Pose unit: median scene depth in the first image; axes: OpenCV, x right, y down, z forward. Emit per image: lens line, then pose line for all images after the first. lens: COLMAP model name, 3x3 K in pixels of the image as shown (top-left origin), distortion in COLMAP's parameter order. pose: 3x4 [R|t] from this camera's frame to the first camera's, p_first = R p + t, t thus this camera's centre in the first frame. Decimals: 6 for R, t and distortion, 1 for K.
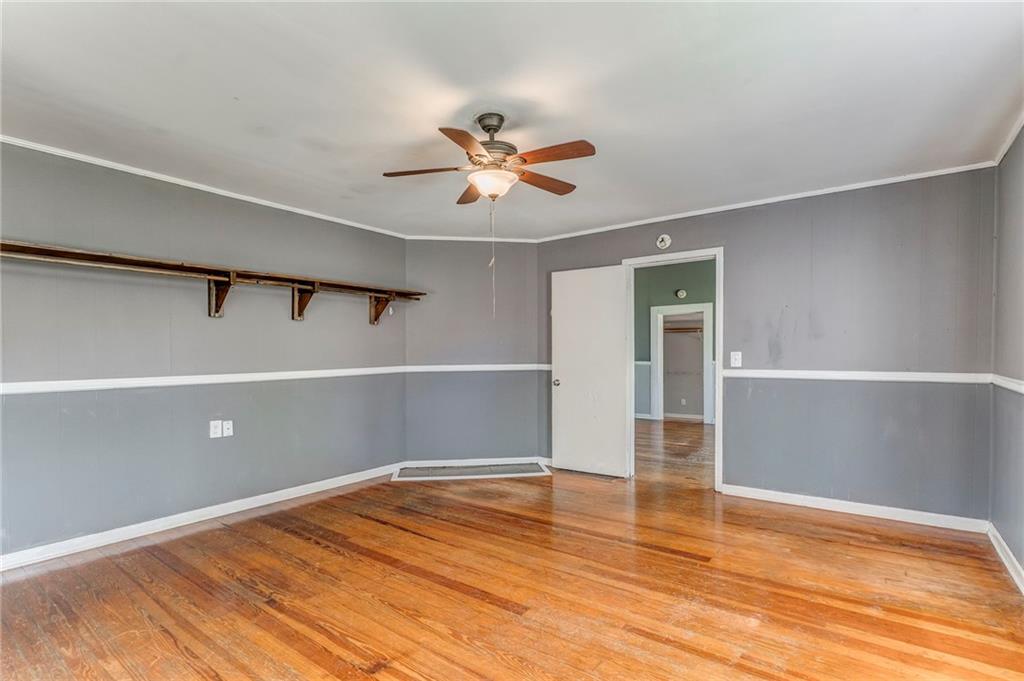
lens RADIAL K [[489.8, 0, 502.1], [0, 489.8, 354.7], [0, 0, 1]] dist [0.001102, 0.000165]
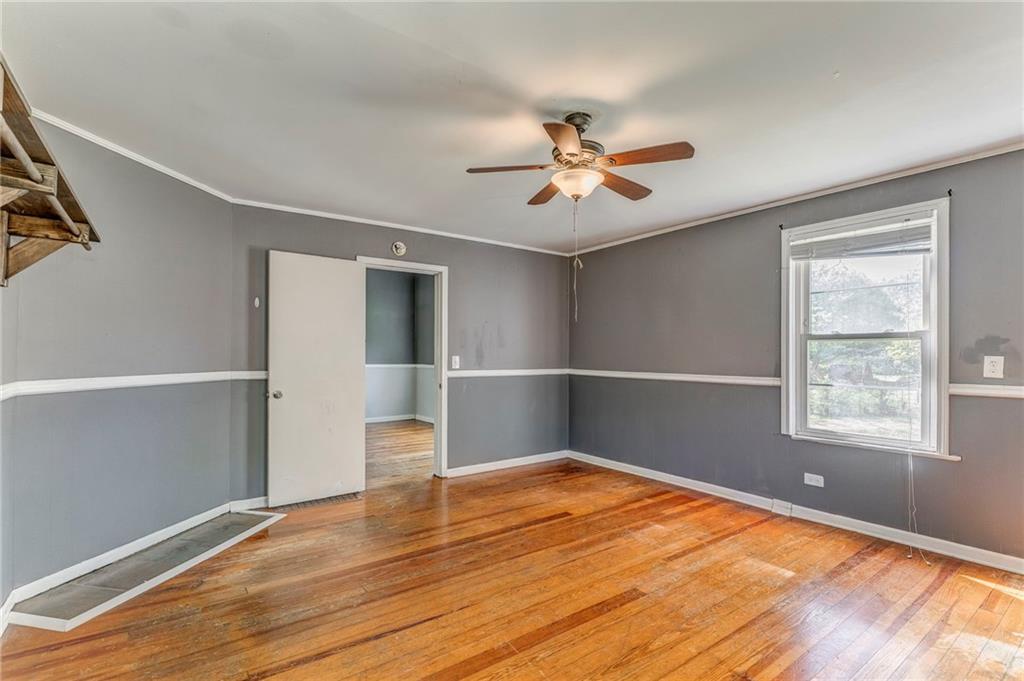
lens RADIAL K [[479.3, 0, 495.5], [0, 479.3, 344.0], [0, 0, 1]] dist [-0.002203, -0.000463]
pose [[0.309764, 0.029018, 0.950371, -0.697178], [-0.000932, 0.999543, -0.030215, 0.000250], [-0.950813, 0.008474, 0.309649, 0.618349]]
